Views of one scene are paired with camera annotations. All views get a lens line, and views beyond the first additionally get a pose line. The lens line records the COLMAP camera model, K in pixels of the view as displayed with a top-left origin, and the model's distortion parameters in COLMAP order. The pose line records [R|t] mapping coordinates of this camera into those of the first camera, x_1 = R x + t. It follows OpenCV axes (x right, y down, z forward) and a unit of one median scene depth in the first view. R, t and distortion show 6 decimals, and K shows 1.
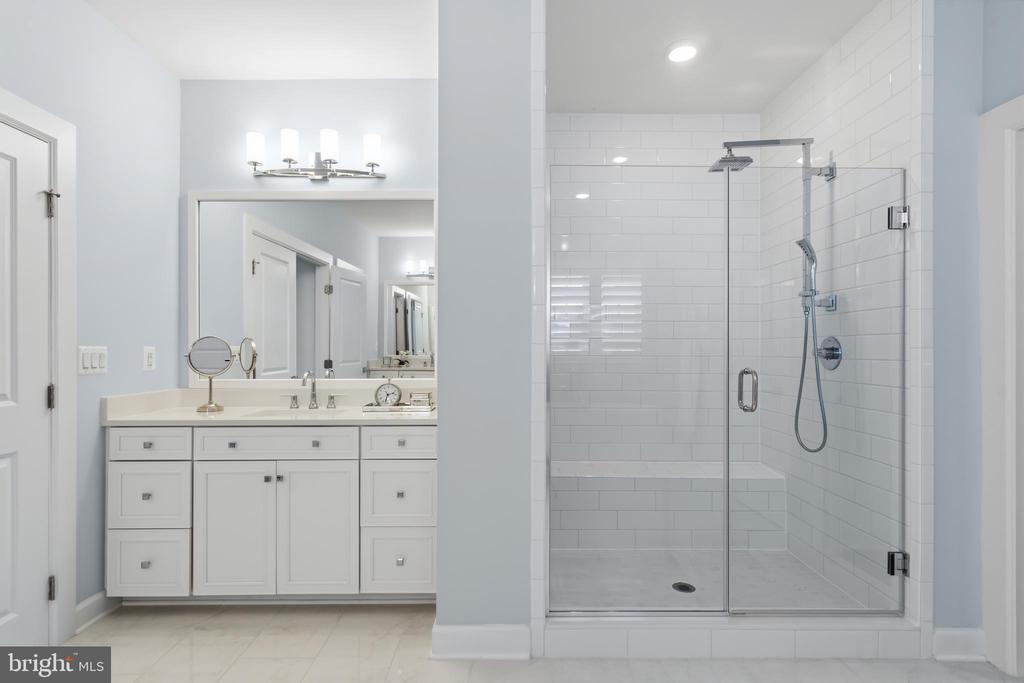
lens RADIAL K [[527.0, 0, 509.0], [0, 527.0, 345.3], [0, 0, 1]] dist [0.016467, -0.000334]
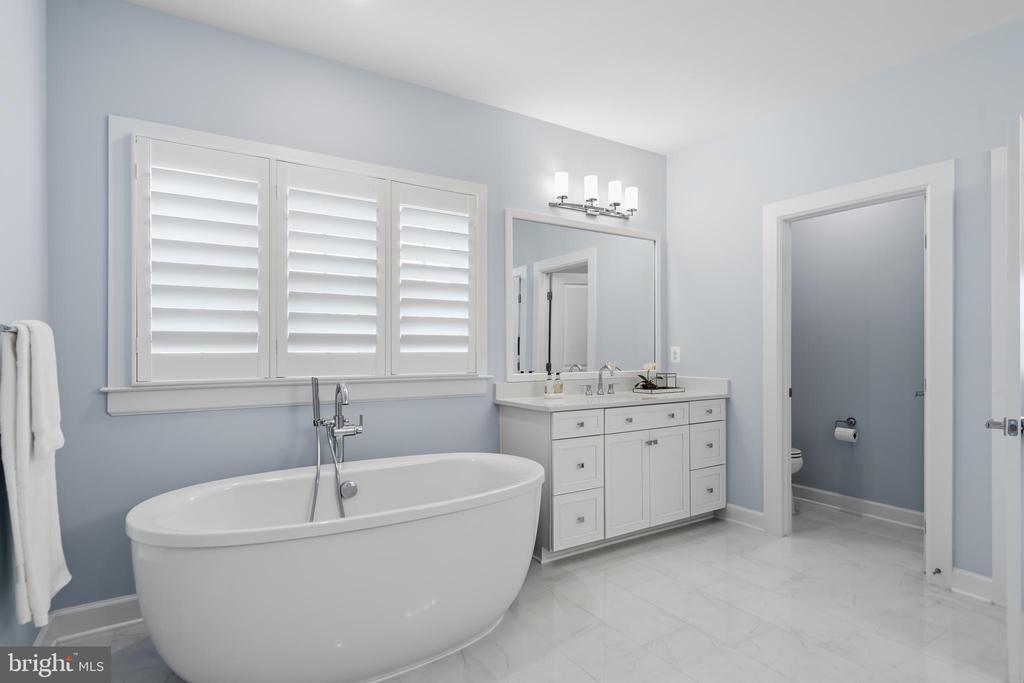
lens RADIAL K [[537.0, 0, 512.0], [0, 537.0, 341.5], [0, 0, 1]] dist [-0.015862, 0.001290]
pose [[0.852851, 0.001741, 0.522151, -1.248456], [0.002314, 0.999972, -0.007115, -0.000362], [-0.522149, 0.007276, 0.852823, 0.001575]]
